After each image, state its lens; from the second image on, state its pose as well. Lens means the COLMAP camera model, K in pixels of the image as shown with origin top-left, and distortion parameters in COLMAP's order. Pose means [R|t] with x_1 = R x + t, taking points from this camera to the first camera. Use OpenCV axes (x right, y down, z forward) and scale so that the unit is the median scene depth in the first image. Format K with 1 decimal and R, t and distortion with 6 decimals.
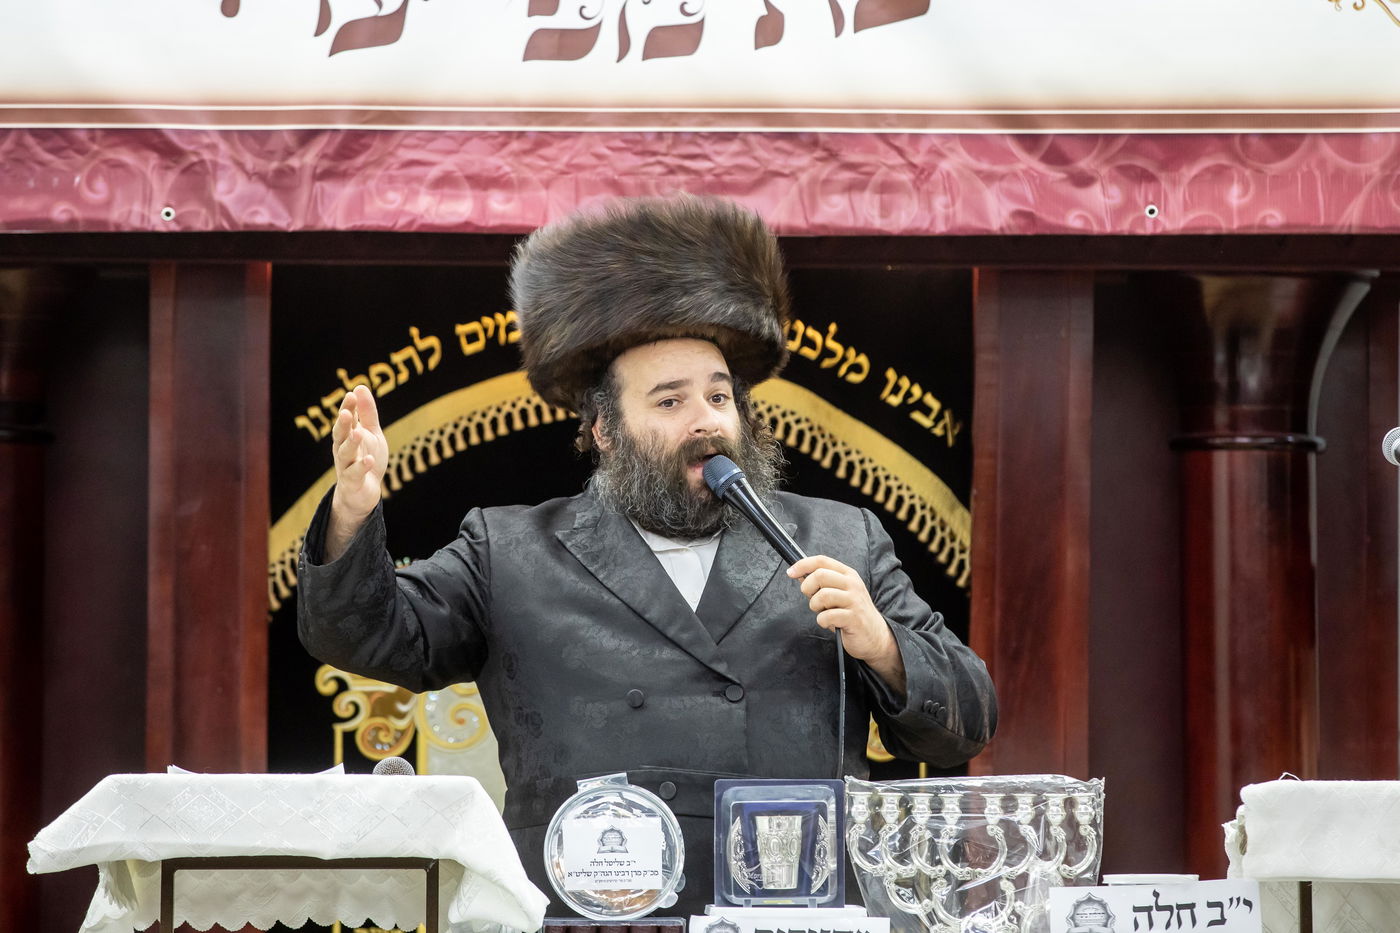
lens RADIAL K [[8263.5, 0, 700.0], [0, 8263.5, 466.5], [0, 0, 1]] dist [2.474457, -2.252577]
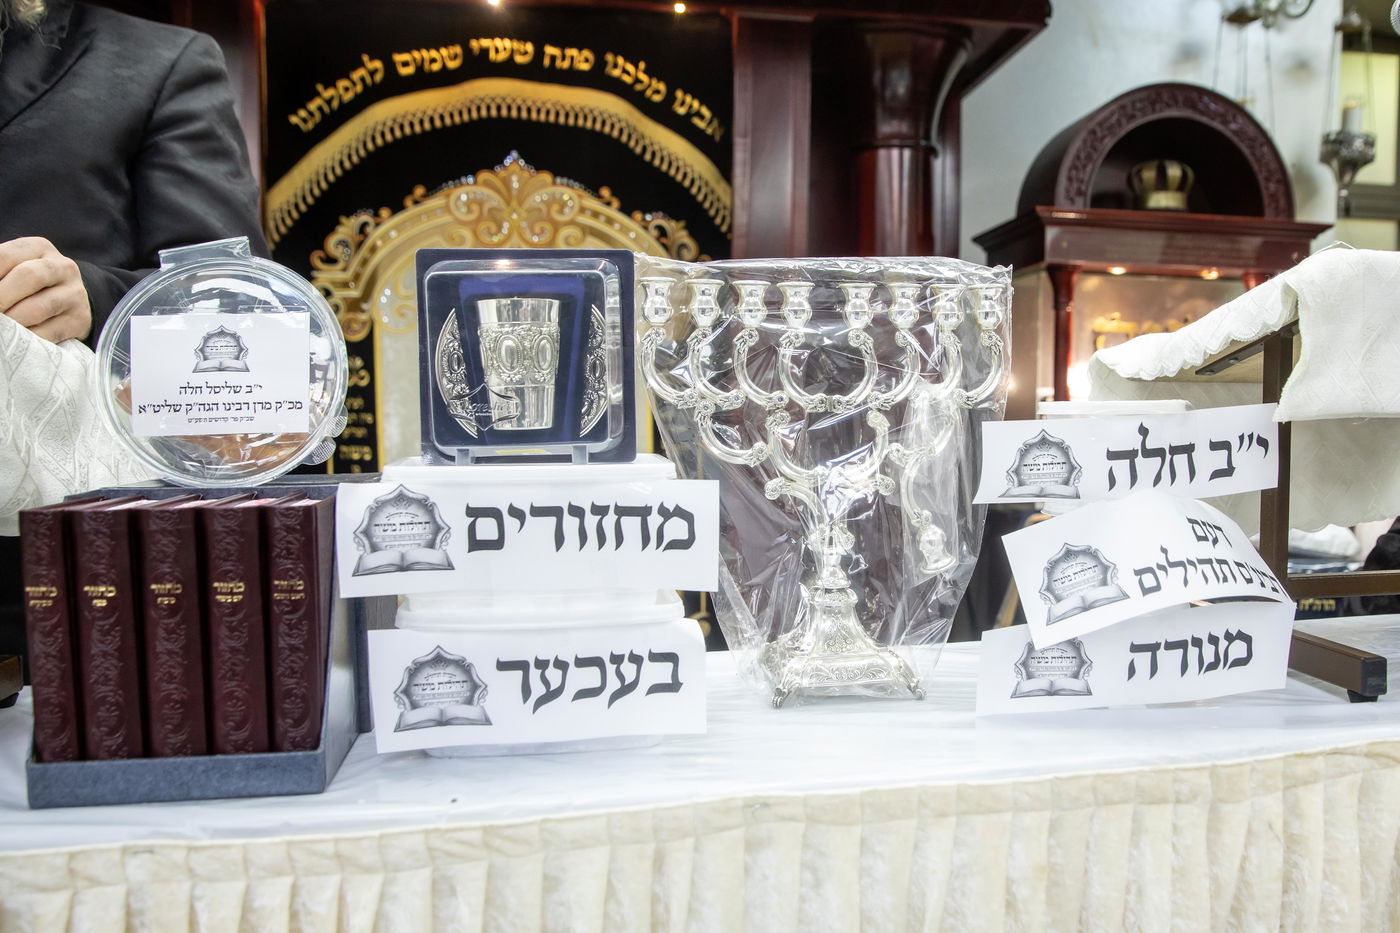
lens RADIAL K [[1101.1, 0, 700.0], [0, 1101.1, 466.5], [0, 0, 1]] dist [-0.117141, -0.000460]
pose [[0.998556, -0.008634, 0.053013, 0.016284], [0.003528, 0.995408, 0.095659, 0.041343], [-0.053596, -0.095334, 0.994001, 0.829648]]
